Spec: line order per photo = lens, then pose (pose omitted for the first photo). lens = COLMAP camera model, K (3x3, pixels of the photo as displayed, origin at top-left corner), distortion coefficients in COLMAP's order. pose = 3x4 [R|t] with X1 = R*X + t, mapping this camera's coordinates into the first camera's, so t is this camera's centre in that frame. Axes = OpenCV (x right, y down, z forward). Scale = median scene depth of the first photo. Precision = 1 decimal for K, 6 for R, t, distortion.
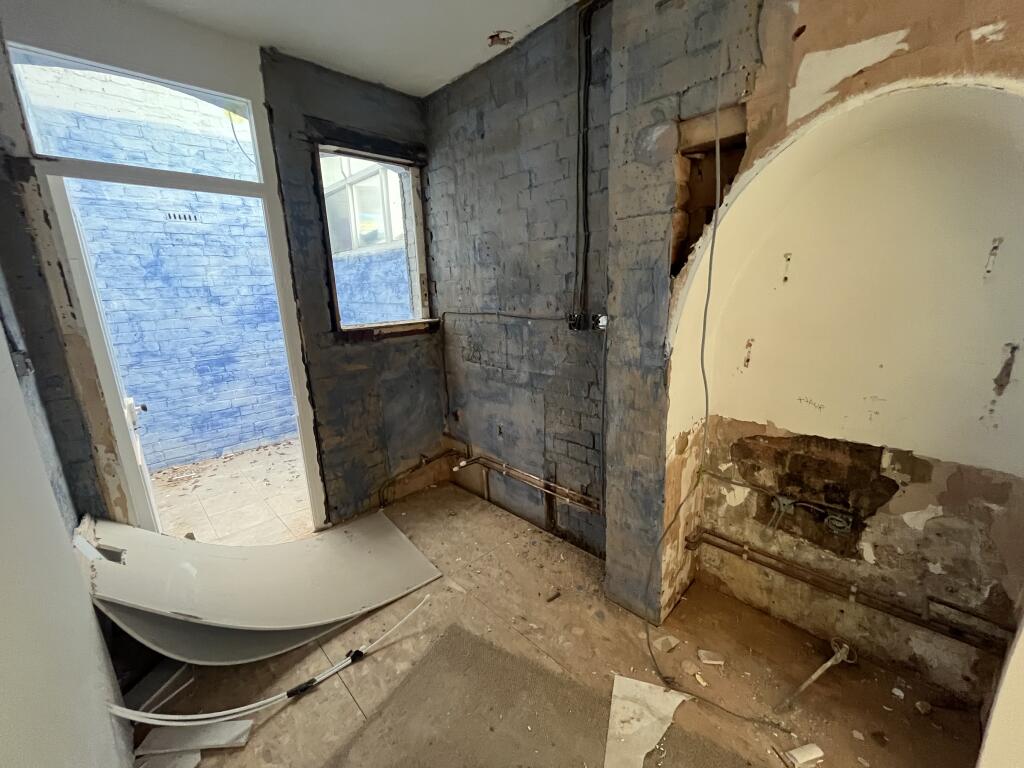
lens RADIAL K [[416.3, 0, 511.2], [0, 416.3, 386.2], [0, 0, 1]] dist [0.002199, 0.000710]
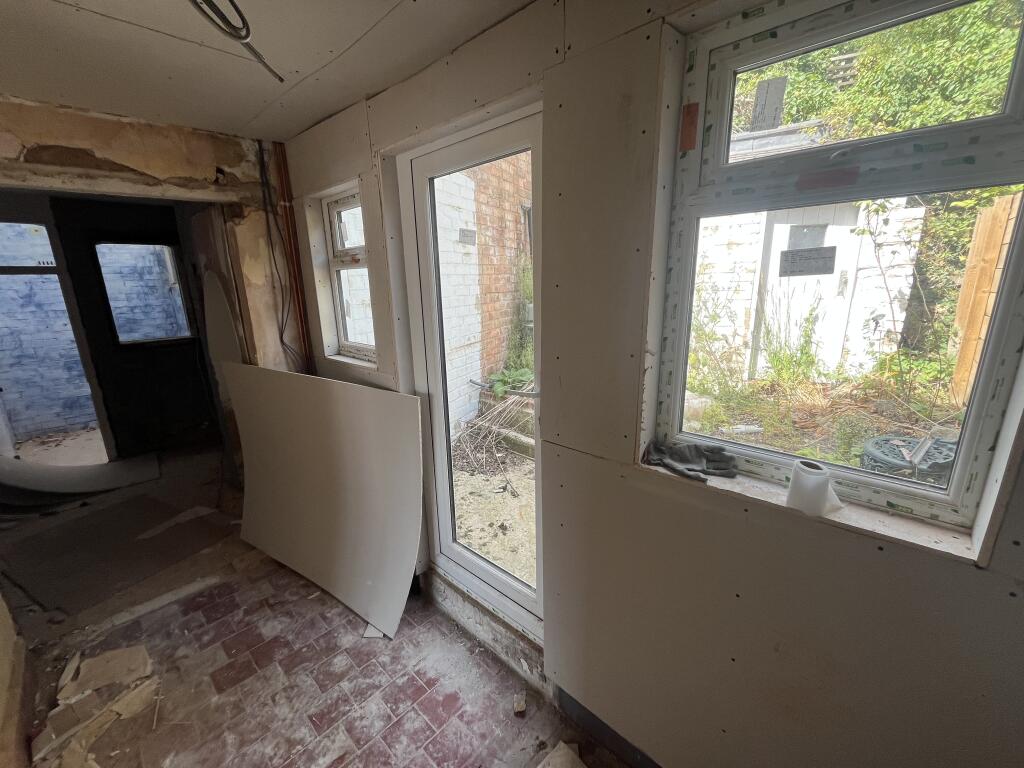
lens RADIAL K [[416.3, 0, 513.8], [0, 416.3, 383.5], [0, 0, 1]] dist [0.002199, 0.000710]
pose [[0.998792, -0.002211, 0.049085, 0.769920], [0.001622, 0.999926, 0.012037, 0.002314], [-0.049108, -0.011943, 0.998722, -0.553722]]
